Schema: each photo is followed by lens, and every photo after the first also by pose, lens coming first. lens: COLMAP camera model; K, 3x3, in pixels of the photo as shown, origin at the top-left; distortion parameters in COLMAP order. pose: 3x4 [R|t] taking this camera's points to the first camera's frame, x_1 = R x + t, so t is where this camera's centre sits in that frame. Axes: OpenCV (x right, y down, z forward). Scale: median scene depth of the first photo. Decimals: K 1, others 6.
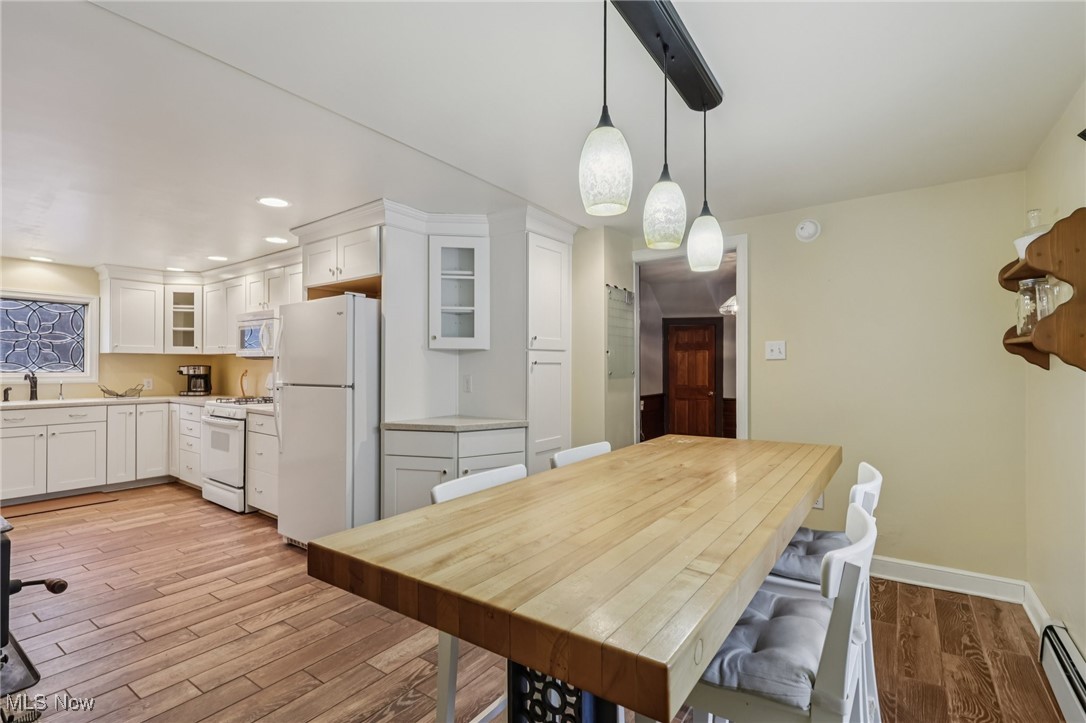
lens RADIAL K [[508.8, 0, 543.7], [0, 508.8, 371.3], [0, 0, 1]] dist [-0.002369, 0.000527]
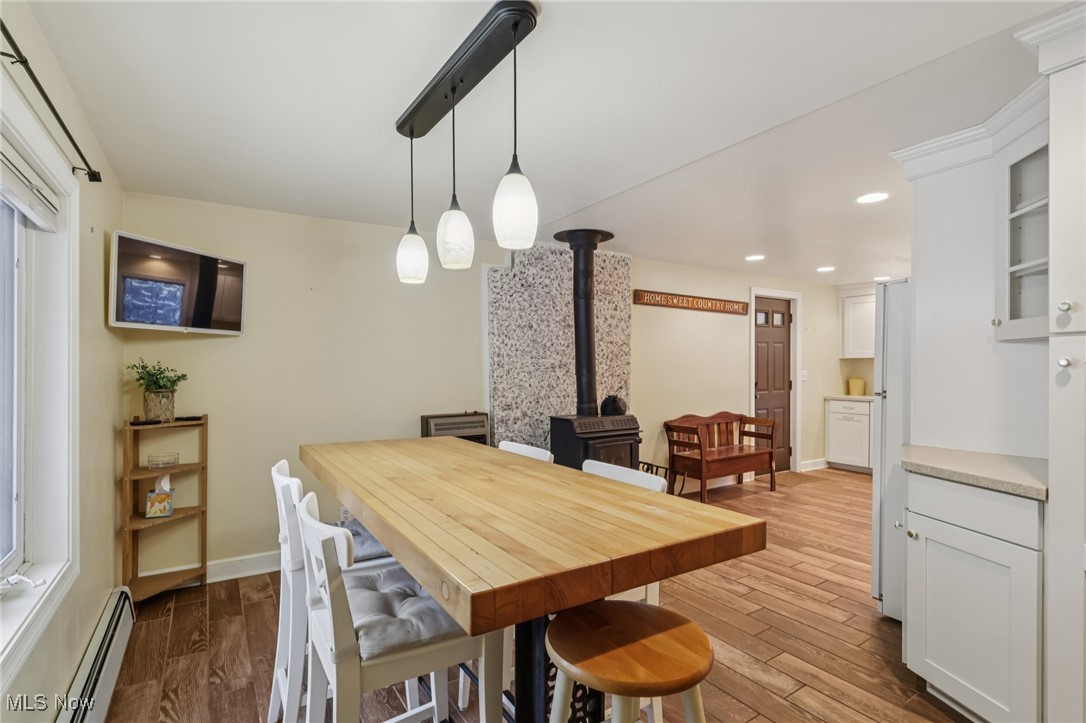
lens RADIAL K [[508.8, 0, 543.7], [0, 508.8, 371.3], [0, 0, 1]] dist [-0.002369, 0.000527]
pose [[-0.377932, 0.002015, -0.925831, 0.386373], [-0.003348, 0.999988, 0.003543, -0.007472], [0.925827, 0.004438, -0.377920, 0.504902]]
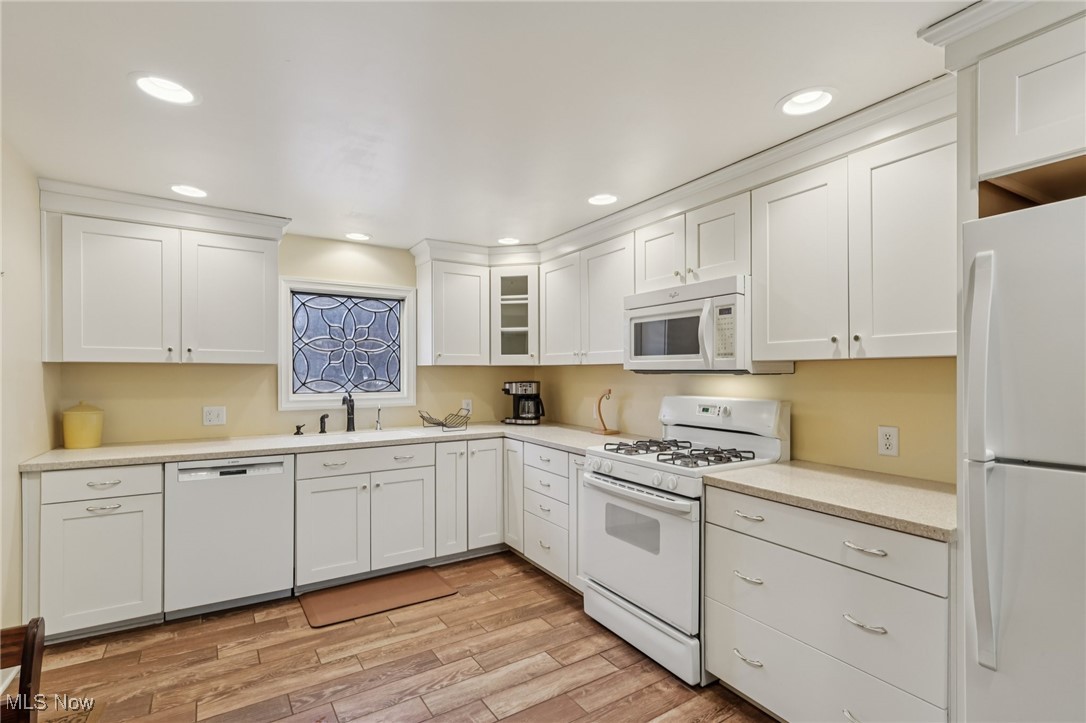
lens RADIAL K [[509.4, 0, 539.8], [0, 509.4, 385.4], [0, 0, 1]] dist [-0.000292, -0.000036]
pose [[0.926895, 0.003128, -0.375308, -0.479202], [0.002844, 0.999878, 0.015358, -0.019961], [0.375310, -0.015303, 0.926773, 0.425031]]
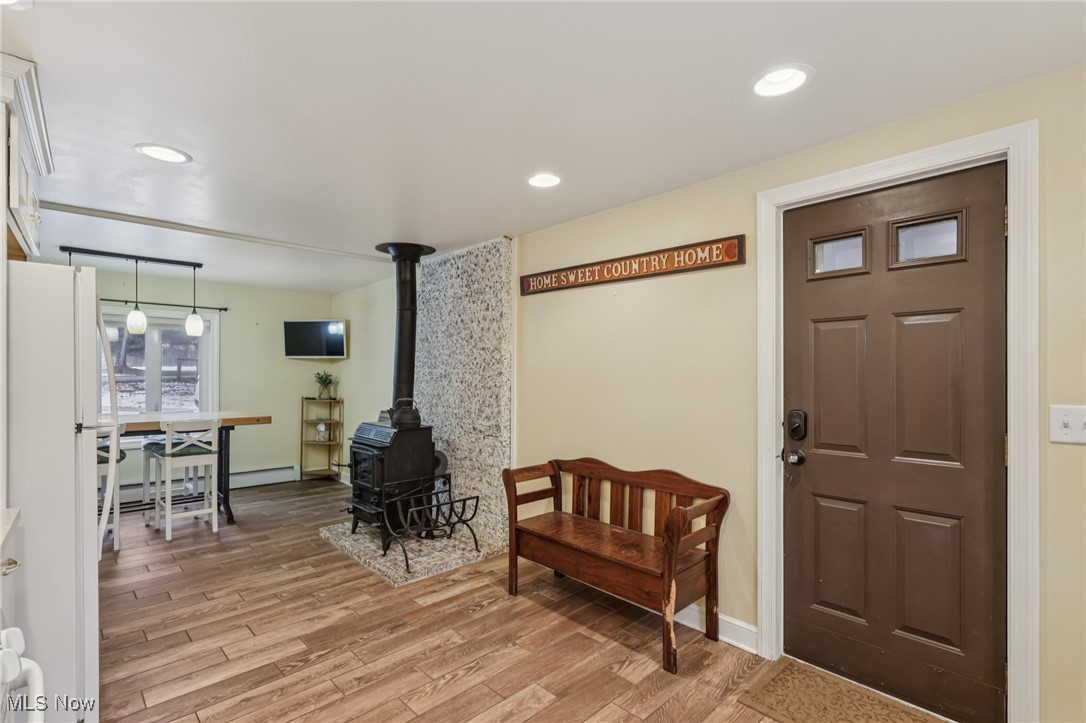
lens RADIAL K [[508.8, 0, 543.7], [0, 508.8, 371.3], [0, 0, 1]] dist [-0.002369, 0.000527]
pose [[-0.982119, -0.010720, 0.187956, -0.760768], [-0.010286, 0.999942, 0.003282, -0.025943], [-0.187980, 0.001290, -0.982172, 1.025494]]
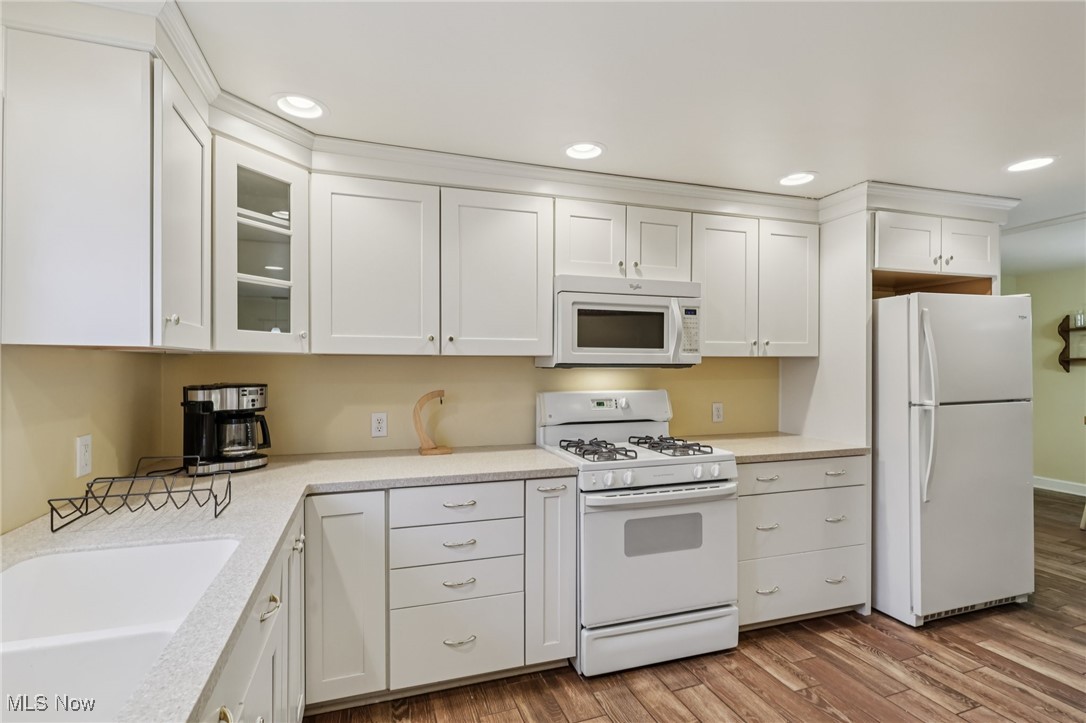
lens RADIAL K [[504.4, 0, 544.1], [0, 504.4, 377.2], [0, 0, 1]] dist [-0.002461, 0.000012]
pose [[0.581030, -0.021001, 0.813611, -1.008143], [0.014318, 0.999776, 0.015581, -0.022860], [-0.813756, 0.002596, 0.581200, 0.740061]]
